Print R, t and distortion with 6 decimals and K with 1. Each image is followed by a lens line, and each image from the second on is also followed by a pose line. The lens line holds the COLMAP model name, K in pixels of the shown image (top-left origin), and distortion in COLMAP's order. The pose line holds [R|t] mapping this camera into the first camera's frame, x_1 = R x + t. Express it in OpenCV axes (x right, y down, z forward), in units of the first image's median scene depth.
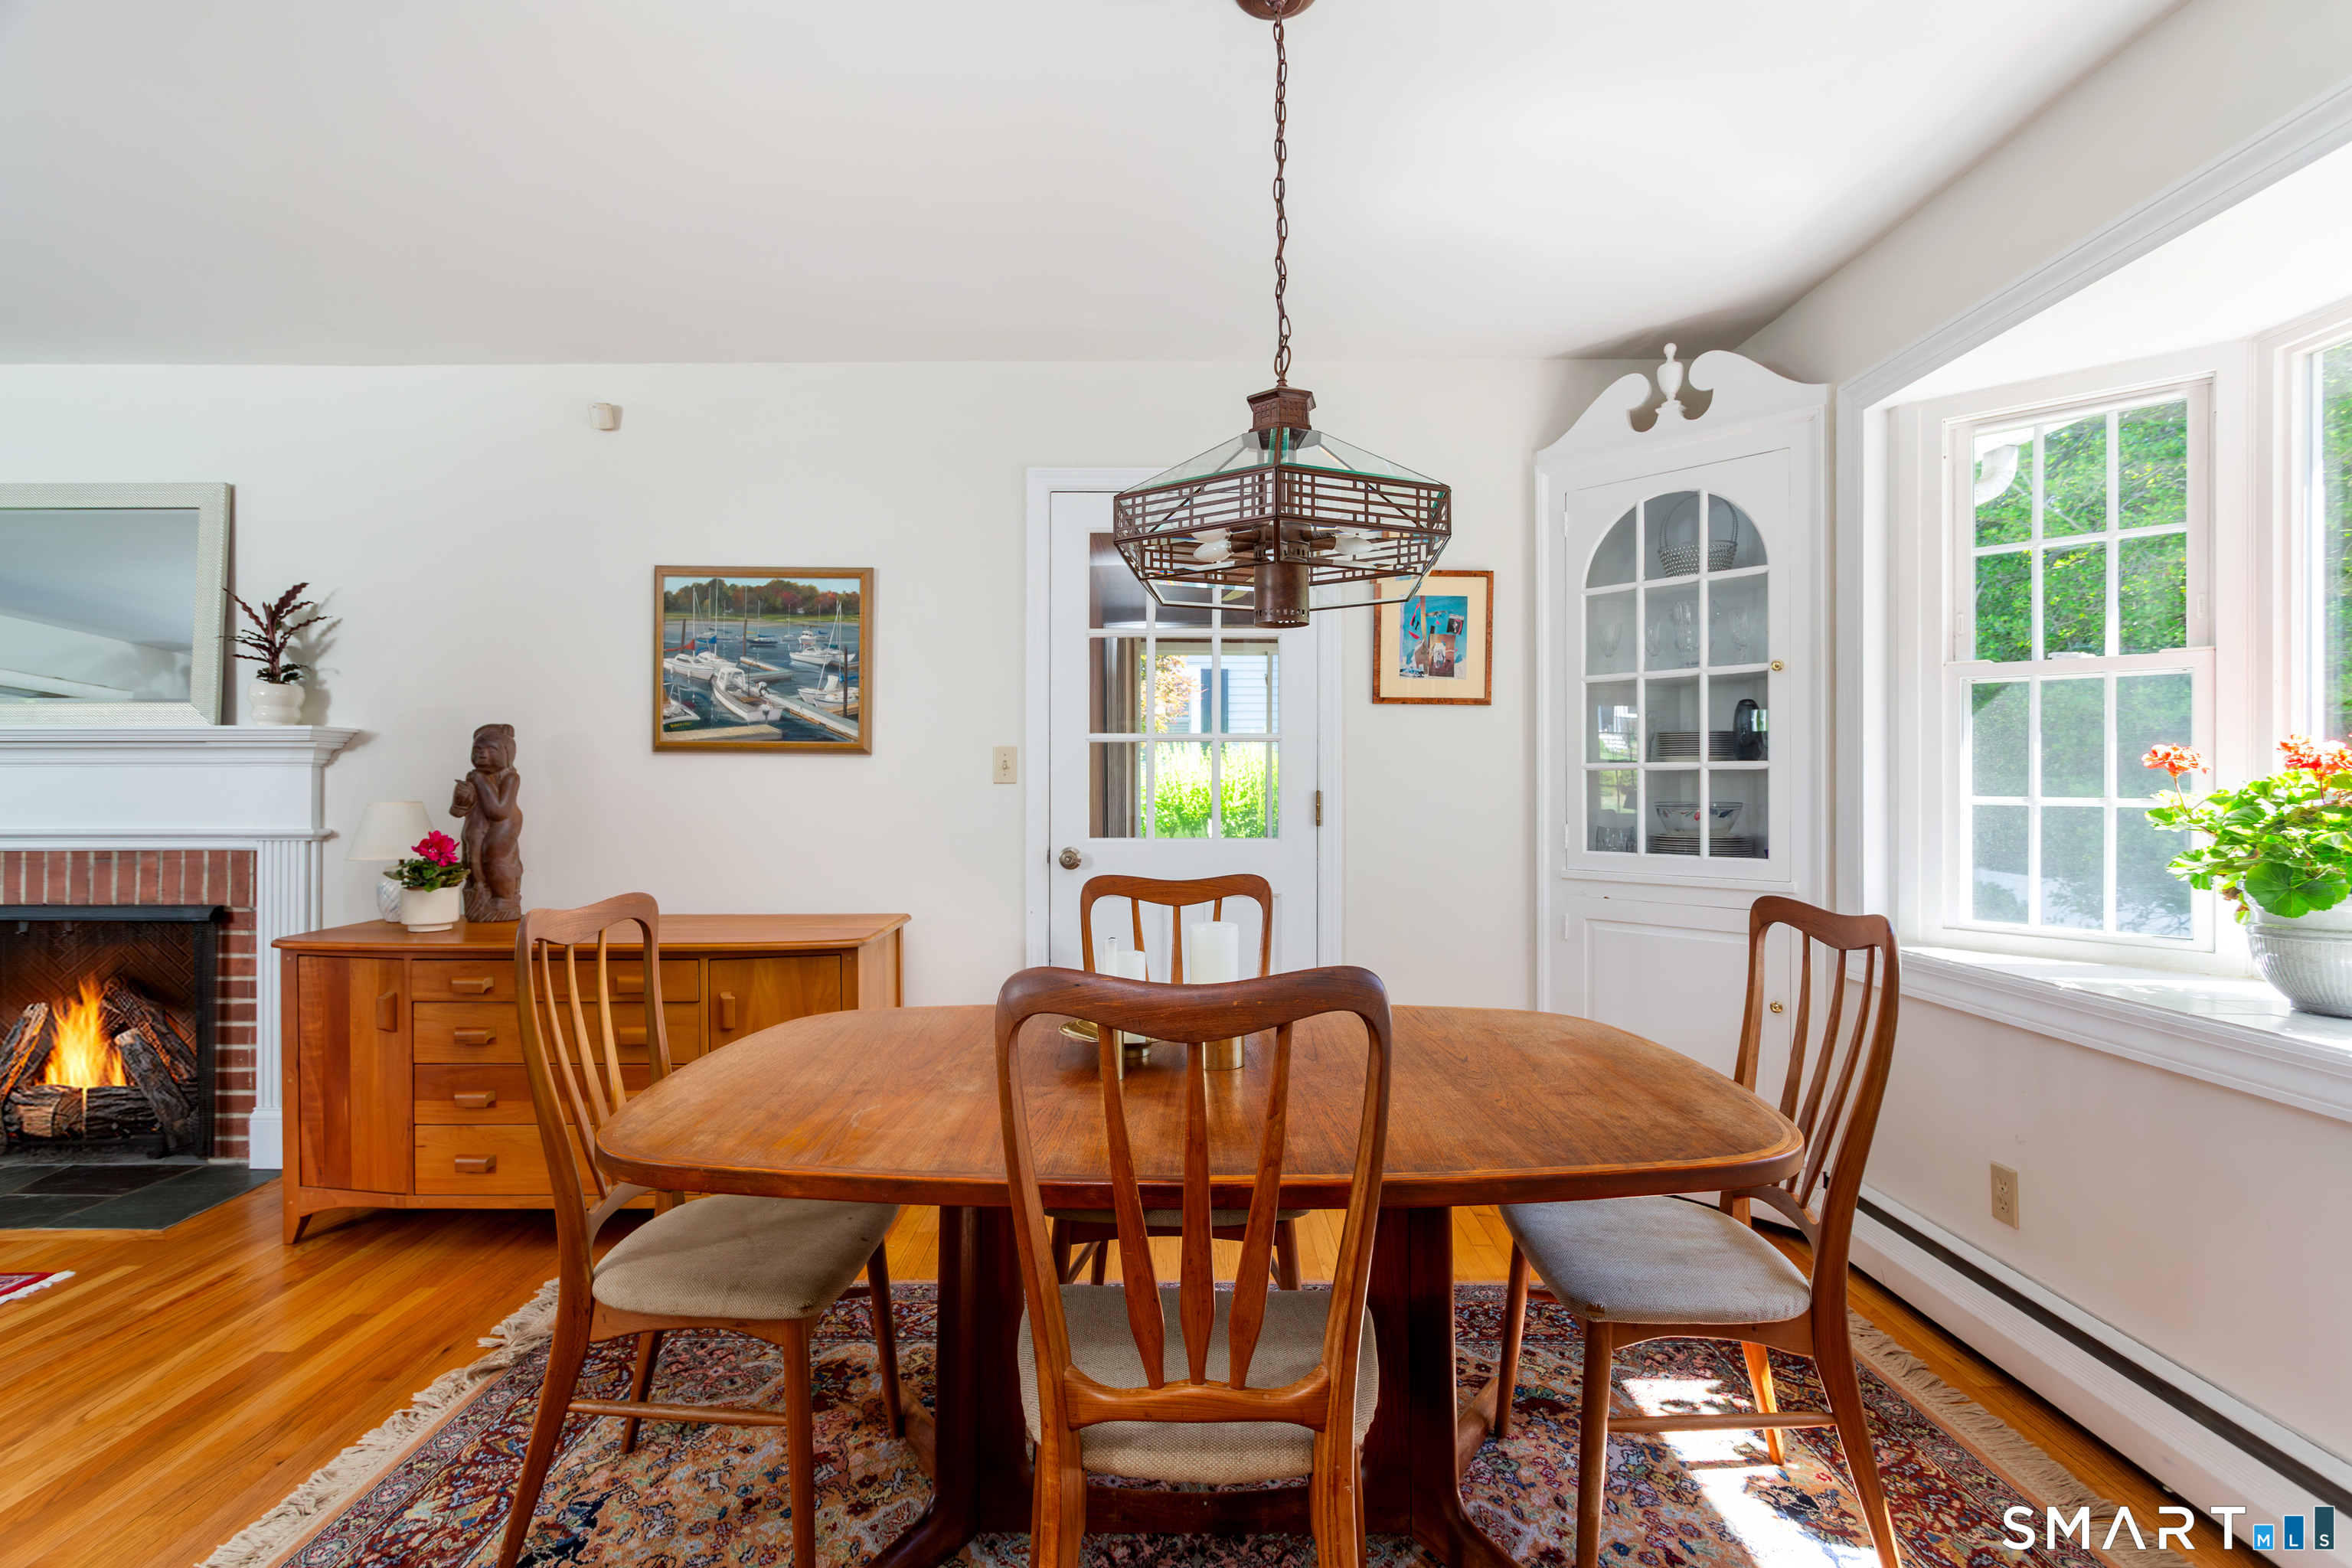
lens RADIAL K [[1107.4, 0, 1165.7], [0, 1107.4, 777.6], [0, 0, 1]] dist [-0.005885, 0.000772]
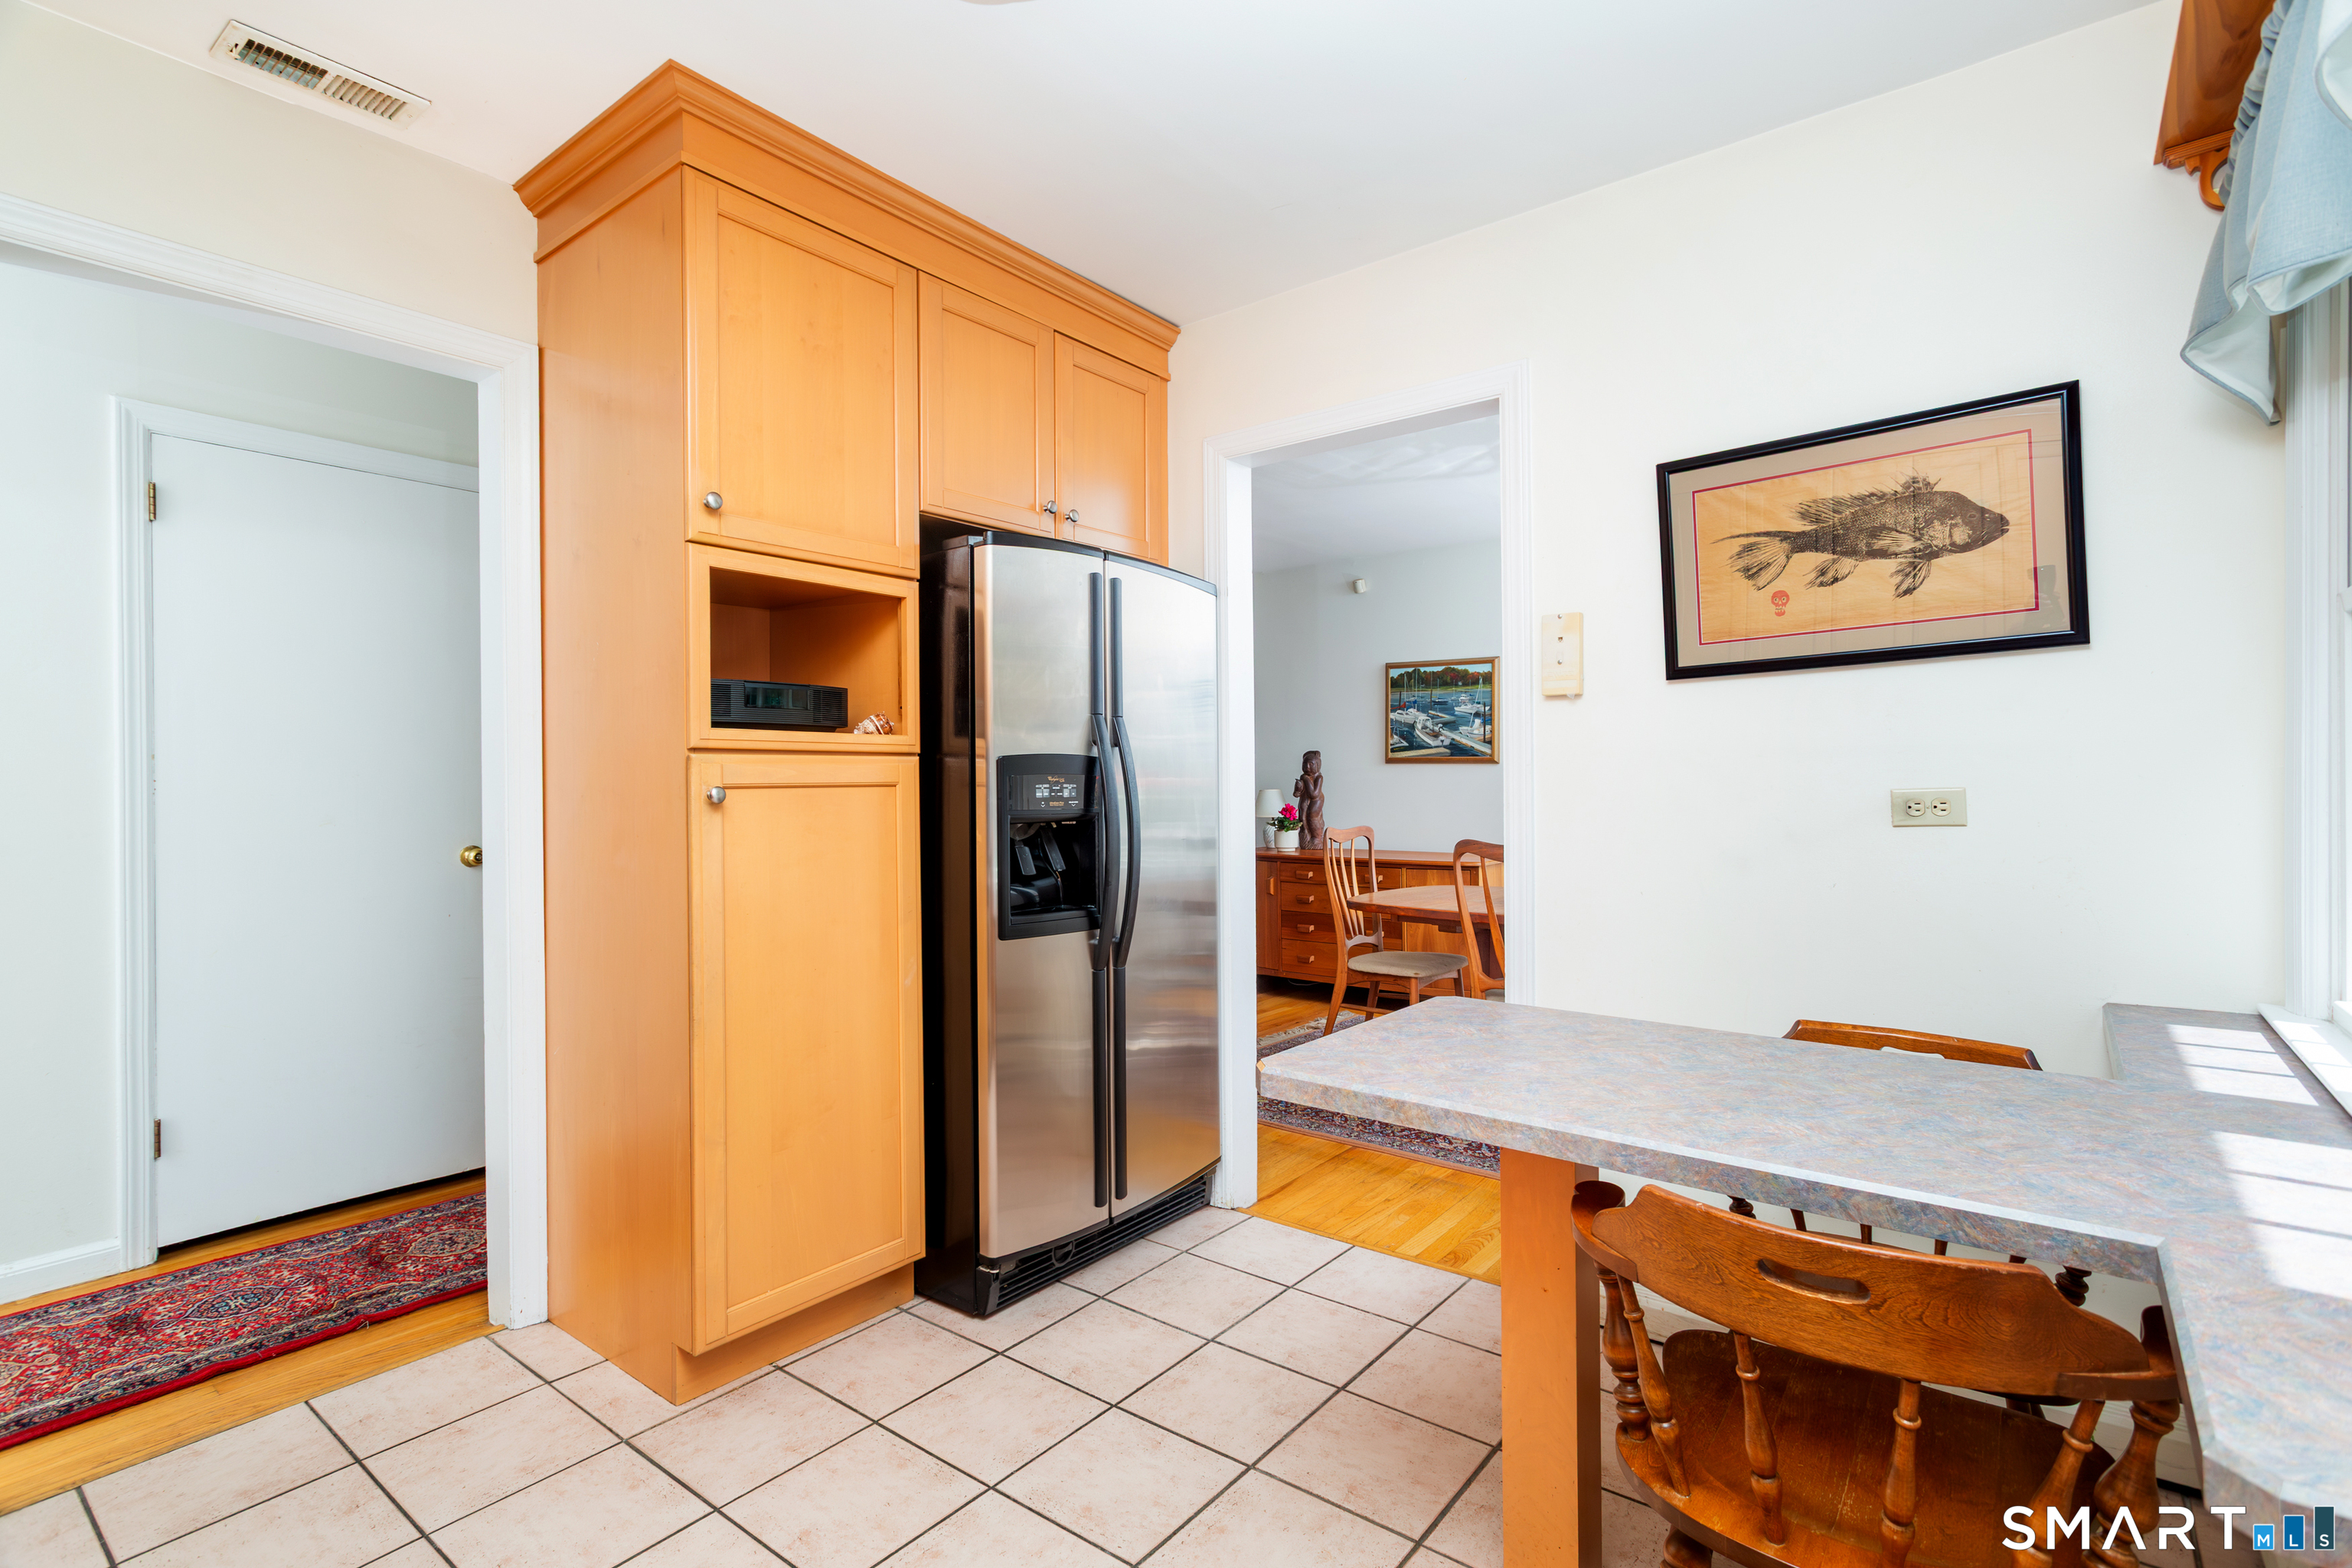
lens RADIAL K [[1107.4, 0, 1165.7], [0, 1107.4, 777.6], [0, 0, 1]] dist [-0.005885, 0.000772]
pose [[0.781502, -0.002140, -0.623899, 0.414369], [0.005980, 0.999974, 0.004061, -0.009057], [0.623874, -0.006904, 0.781494, -0.695250]]
